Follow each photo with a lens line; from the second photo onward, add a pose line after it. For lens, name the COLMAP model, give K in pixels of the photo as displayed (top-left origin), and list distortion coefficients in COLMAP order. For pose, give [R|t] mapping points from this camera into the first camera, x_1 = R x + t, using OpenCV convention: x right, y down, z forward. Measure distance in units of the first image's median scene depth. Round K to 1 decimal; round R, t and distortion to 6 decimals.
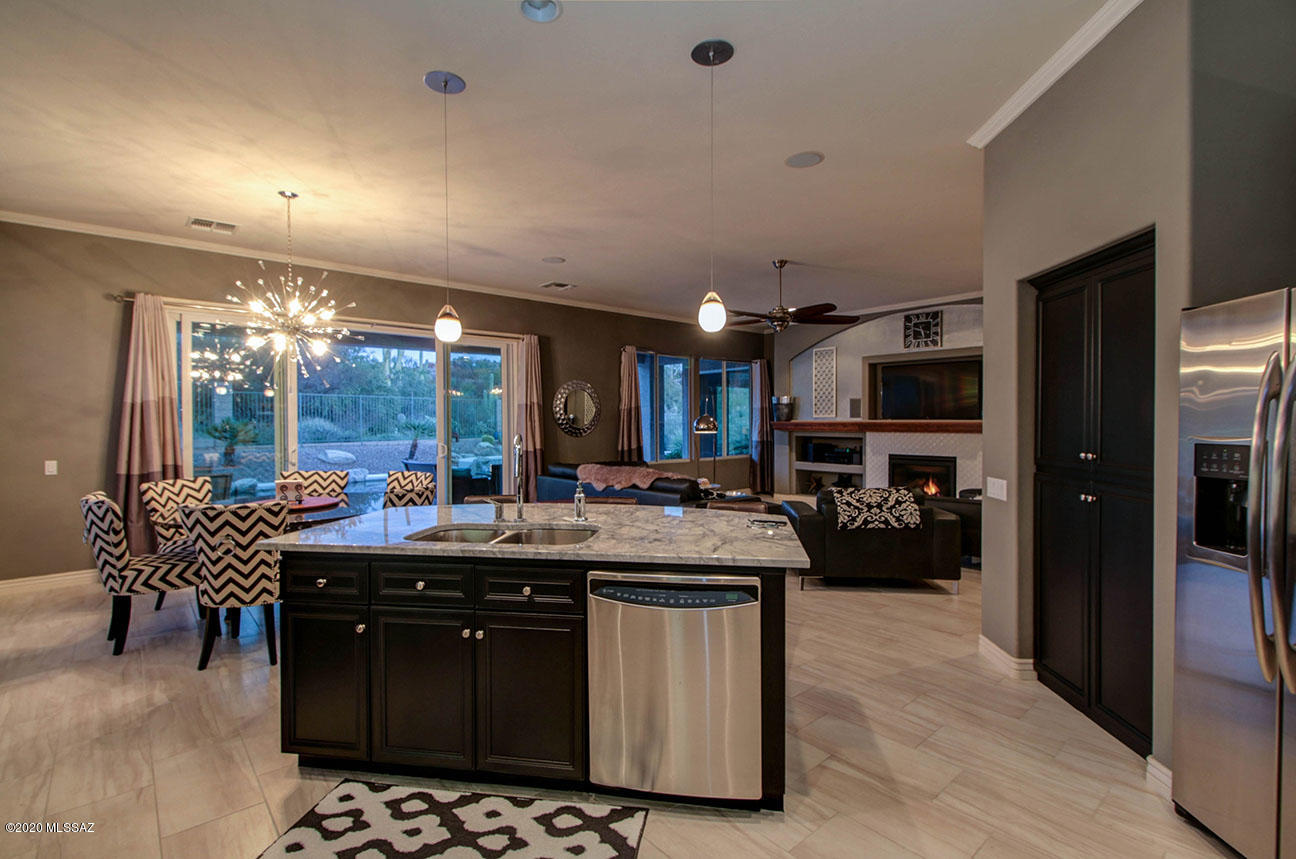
lens RADIAL K [[604.7, 0, 648.0], [0, 604.7, 429.5], [0, 0, 1]] dist [-0.001750, -0.000318]
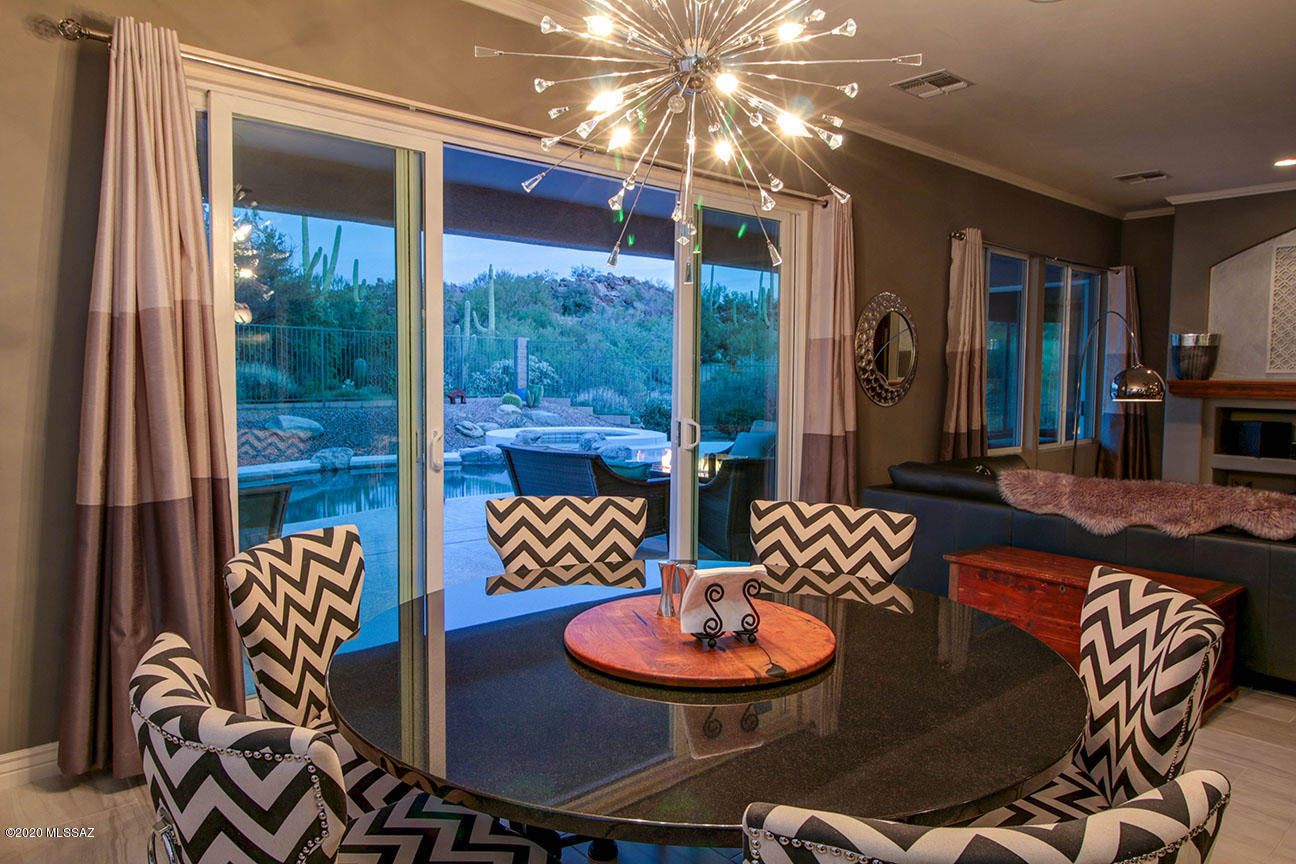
lens RADIAL K [[848.5, 0, 648.0], [0, 848.5, 432.0], [0, 0, 1]] dist [-0.006172, -0.006880]
pose [[0.999917, 0.012388, -0.003421, -0.262604], [-0.012180, 0.998397, 0.055282, -0.002485], [0.004101, -0.055235, 0.998465, 0.240837]]
